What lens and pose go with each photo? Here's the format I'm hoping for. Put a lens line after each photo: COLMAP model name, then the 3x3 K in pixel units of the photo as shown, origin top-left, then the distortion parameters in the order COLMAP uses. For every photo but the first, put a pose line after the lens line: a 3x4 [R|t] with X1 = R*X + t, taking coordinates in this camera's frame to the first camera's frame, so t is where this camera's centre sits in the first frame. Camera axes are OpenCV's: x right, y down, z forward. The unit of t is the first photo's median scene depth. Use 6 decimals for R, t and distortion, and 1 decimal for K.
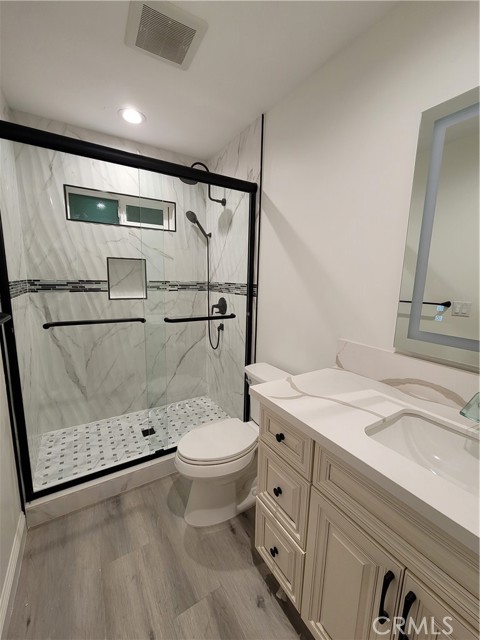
lens RADIAL K [[261.3, 0, 238.9], [0, 261.3, 319.5], [0, 0, 1]] dist [-0.007233, 0.002077]
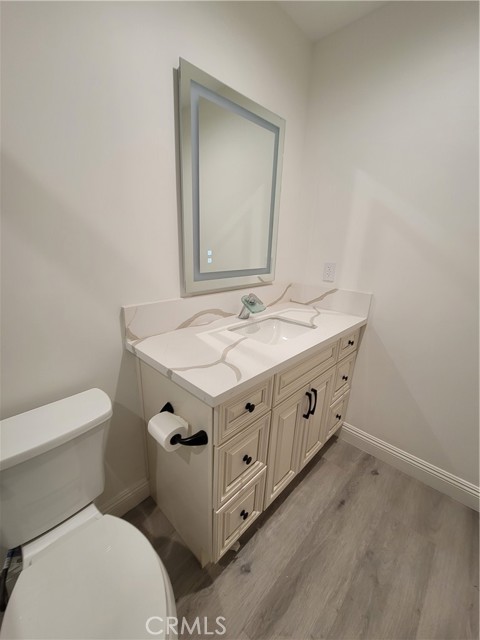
lens RADIAL K [[261.3, 0, 236.9], [0, 261.3, 320.8], [0, 0, 1]] dist [-0.007233, 0.002077]
pose [[-0.241194, -0.313785, 0.918349, -0.354609], [0.120778, 0.929224, 0.349222, -0.100334], [-0.962932, 0.195147, -0.186224, 0.696801]]
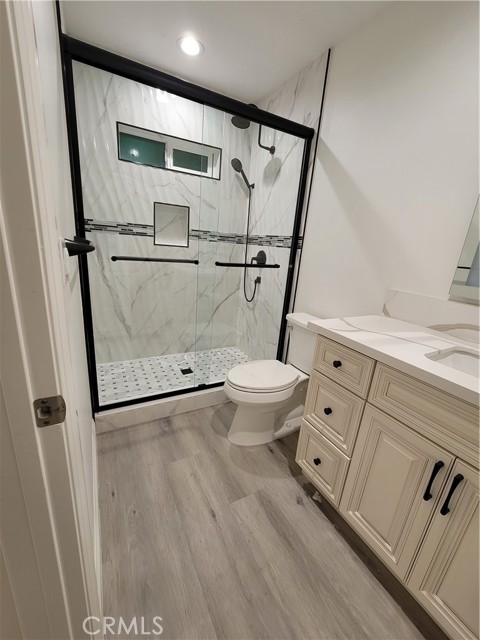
lens RADIAL K [[261.3, 0, 239.1], [0, 261.3, 319.3], [0, 0, 1]] dist [-0.007233, 0.002077]
pose [[0.996816, 0.071057, -0.036164, -0.141503], [-0.066172, 0.990334, 0.121904, 0.092183], [0.044477, -0.119123, 0.991883, -0.065022]]
